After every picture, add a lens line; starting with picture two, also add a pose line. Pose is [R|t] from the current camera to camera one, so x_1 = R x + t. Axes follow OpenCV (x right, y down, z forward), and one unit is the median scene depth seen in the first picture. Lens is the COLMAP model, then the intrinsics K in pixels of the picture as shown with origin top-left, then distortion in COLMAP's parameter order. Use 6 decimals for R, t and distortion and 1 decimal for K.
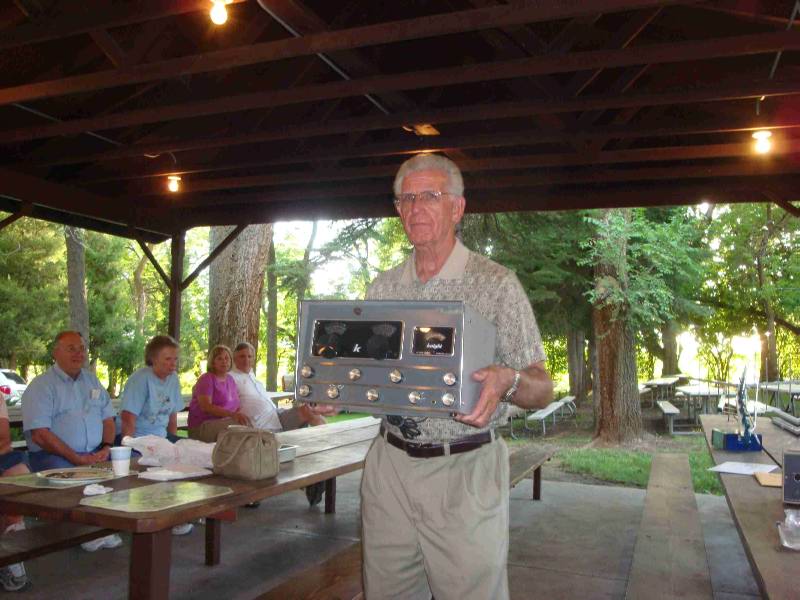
lens RADIAL K [[715.3, 0, 400.0], [0, 715.3, 300.0], [0, 0, 1]] dist [-0.161478, 0.135728]
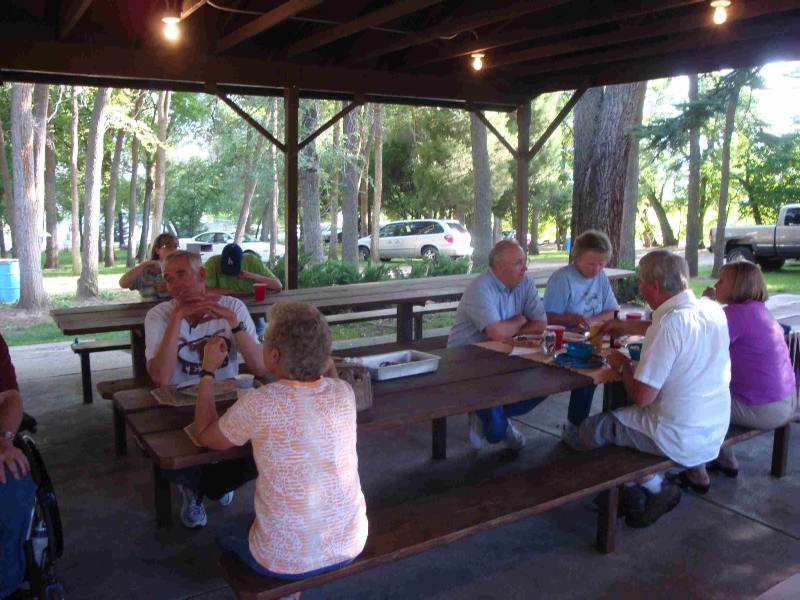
lens RADIAL K [[715.3, 0, 400.0], [0, 715.3, 300.0], [0, 0, 1]] dist [-0.161478, 0.135728]
pose [[0.806806, 0.069691, -0.586692, 0.101420], [0.062744, 0.977296, 0.202374, -0.025513], [0.587476, -0.200088, 0.784116, 0.059219]]
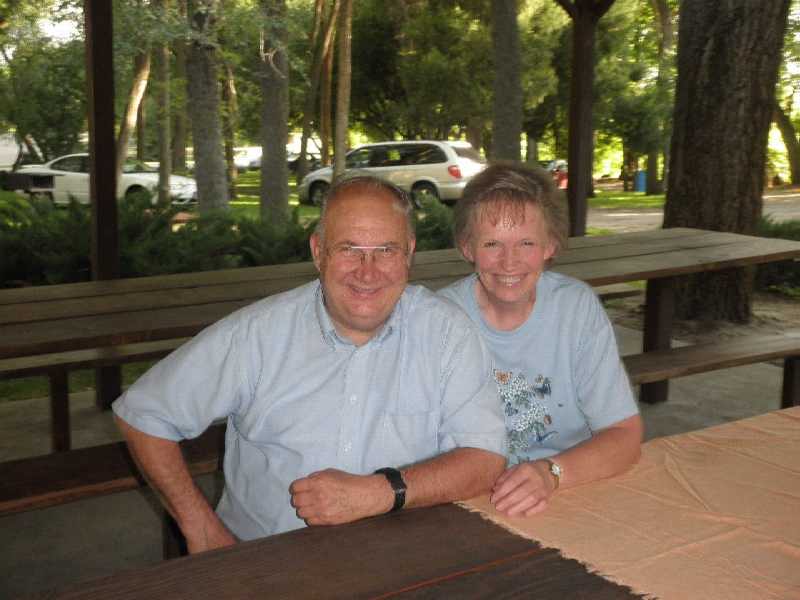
lens RADIAL K [[1043.0, 0, 400.0], [0, 1043.0, 300.0], [0, 0, 1]] dist [0.021615, 0.050717]
pose [[0.813211, 0.101266, -0.573091, 0.019203], [0.048543, 0.969510, 0.240196, -0.004864], [0.579941, -0.223150, 0.783500, 0.209754]]
